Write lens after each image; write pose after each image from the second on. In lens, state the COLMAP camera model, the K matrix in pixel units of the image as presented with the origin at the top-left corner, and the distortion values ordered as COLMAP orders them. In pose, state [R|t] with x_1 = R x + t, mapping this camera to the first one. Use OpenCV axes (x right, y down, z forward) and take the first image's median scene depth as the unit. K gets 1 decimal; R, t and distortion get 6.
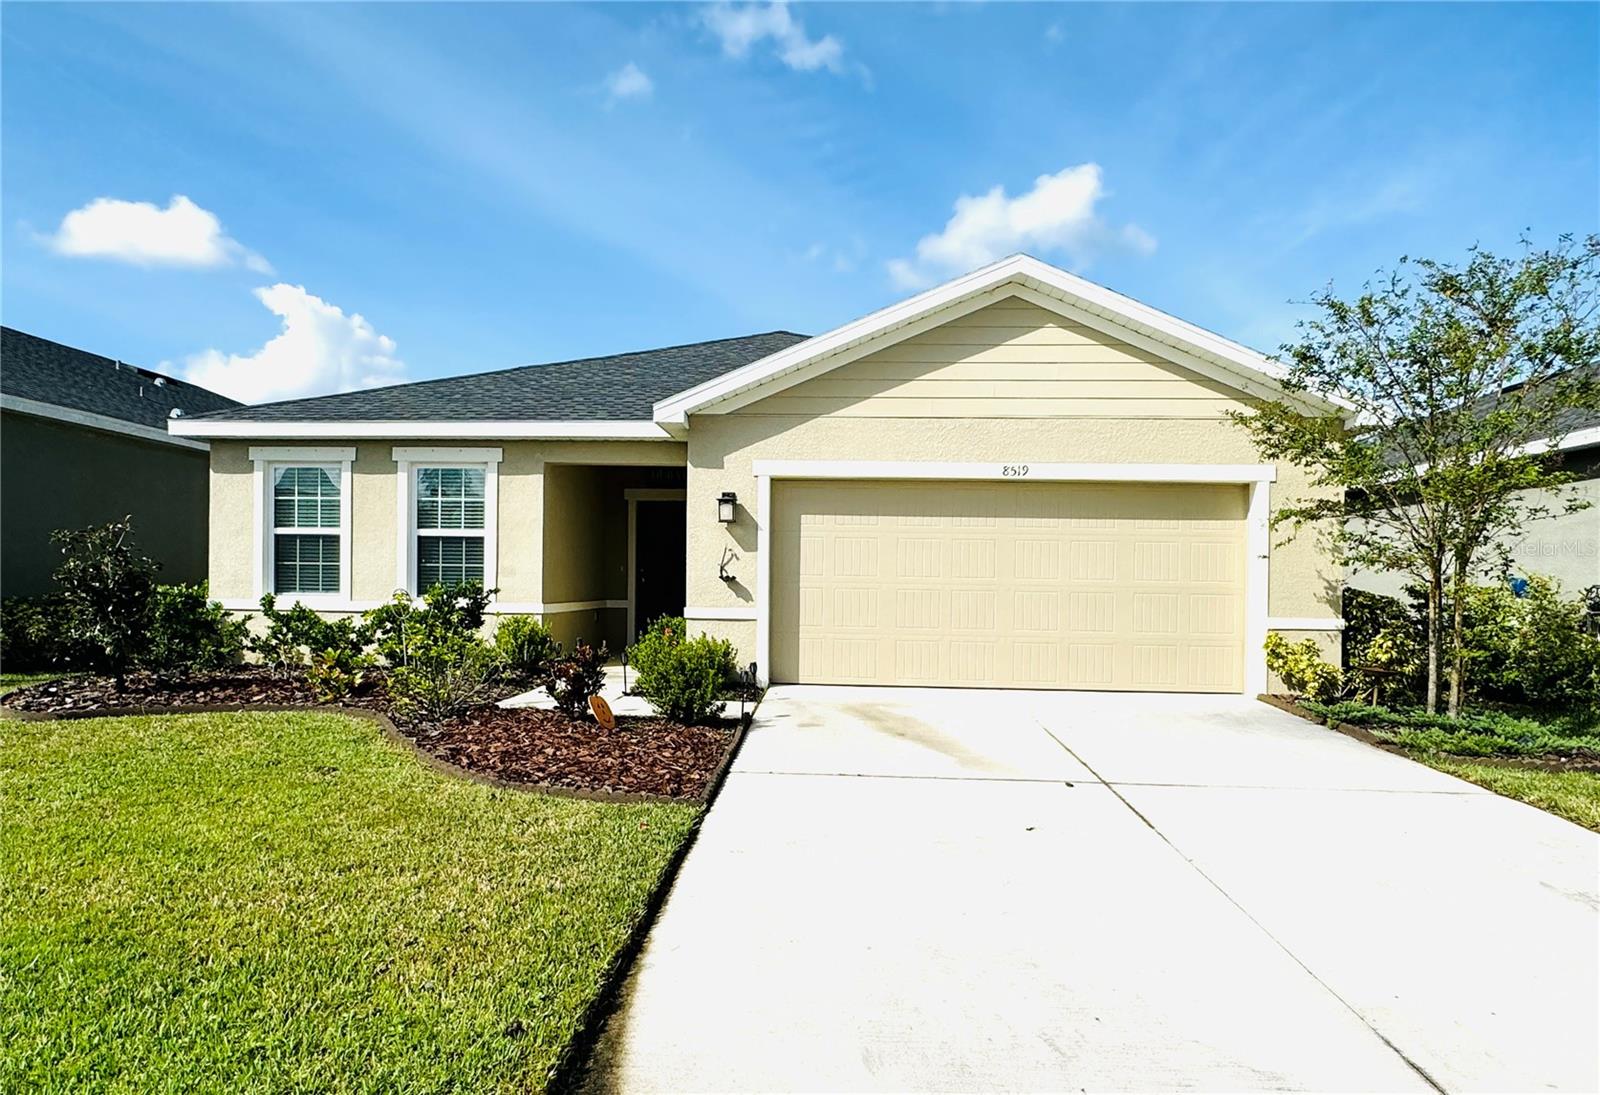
lens RADIAL K [[921.8, 0, 794.6], [0, 921.8, 565.1], [0, 0, 1]] dist [0.019336, 0.000188]
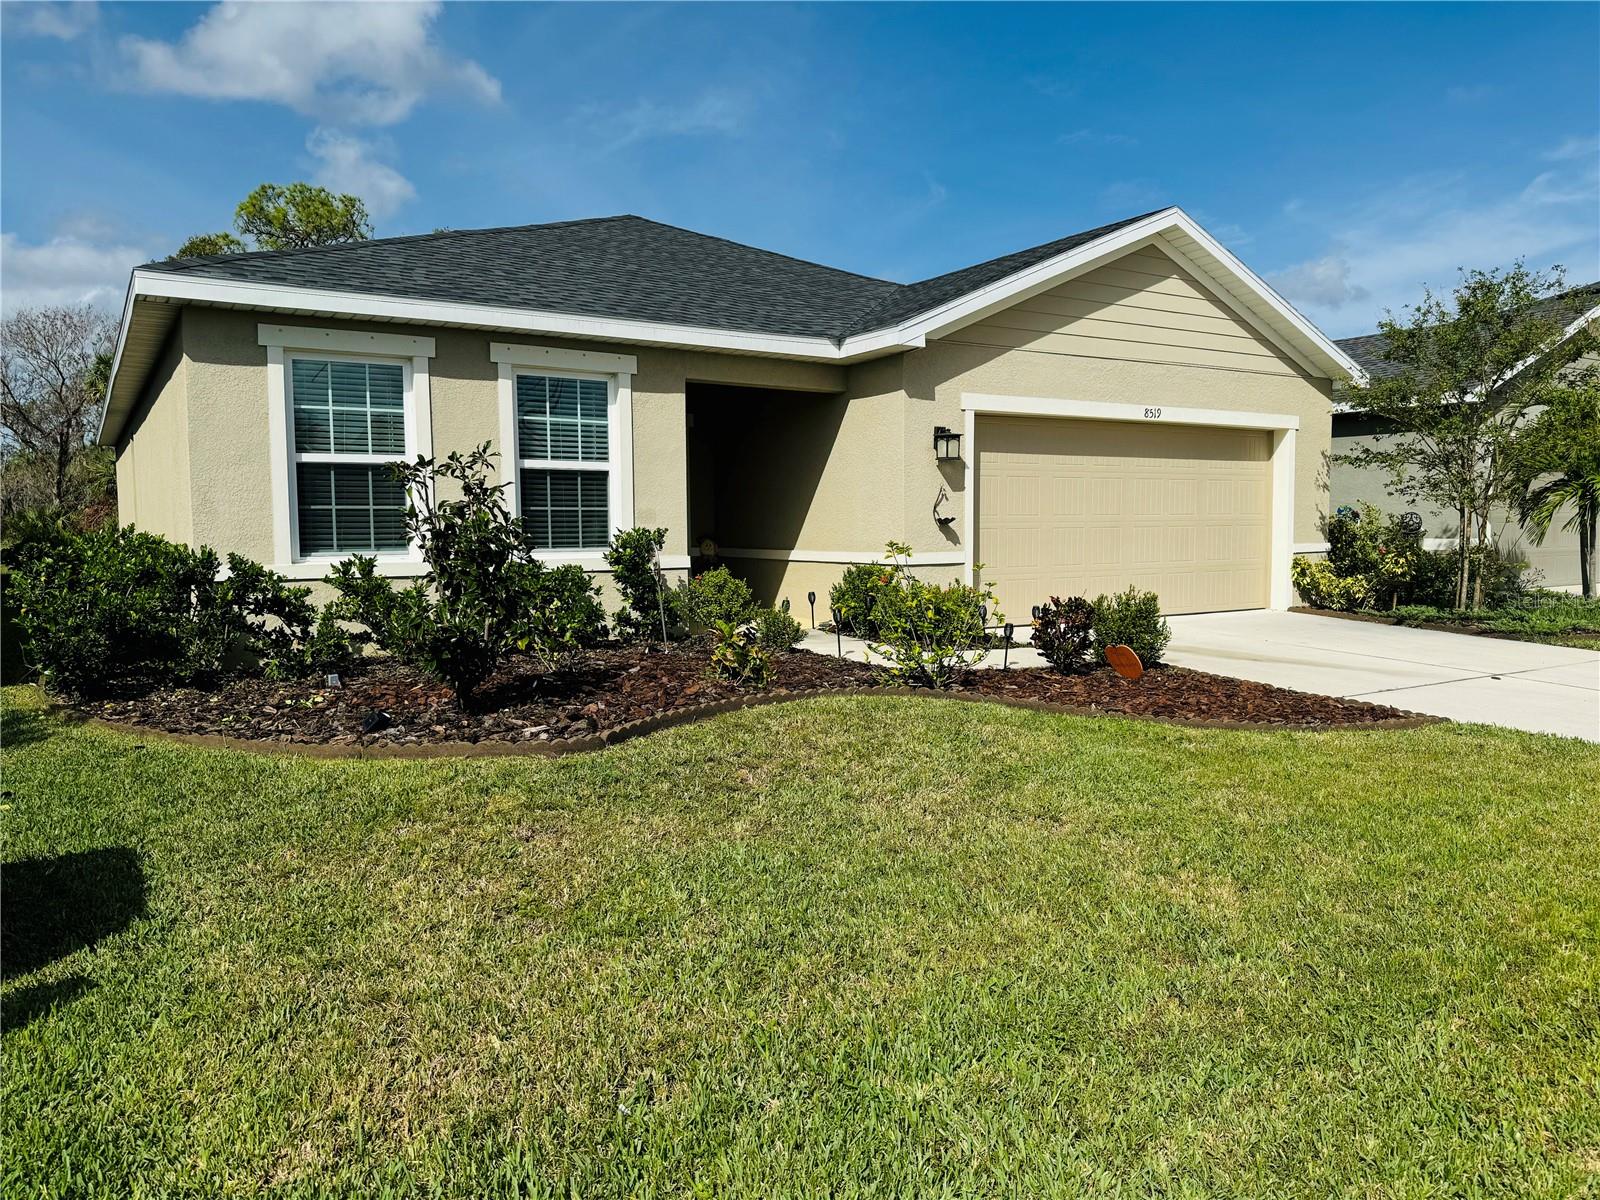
lens RADIAL K [[1112.4, 0, 802.8], [0, 1112.4, 589.9], [0, 0, 1]] dist [0.098082, 0.000312]
pose [[0.814746, -0.053896, 0.577308, -0.833729], [0.003722, 0.996136, 0.087743, -0.014788], [-0.579807, -0.069340, 0.811798, 0.161080]]
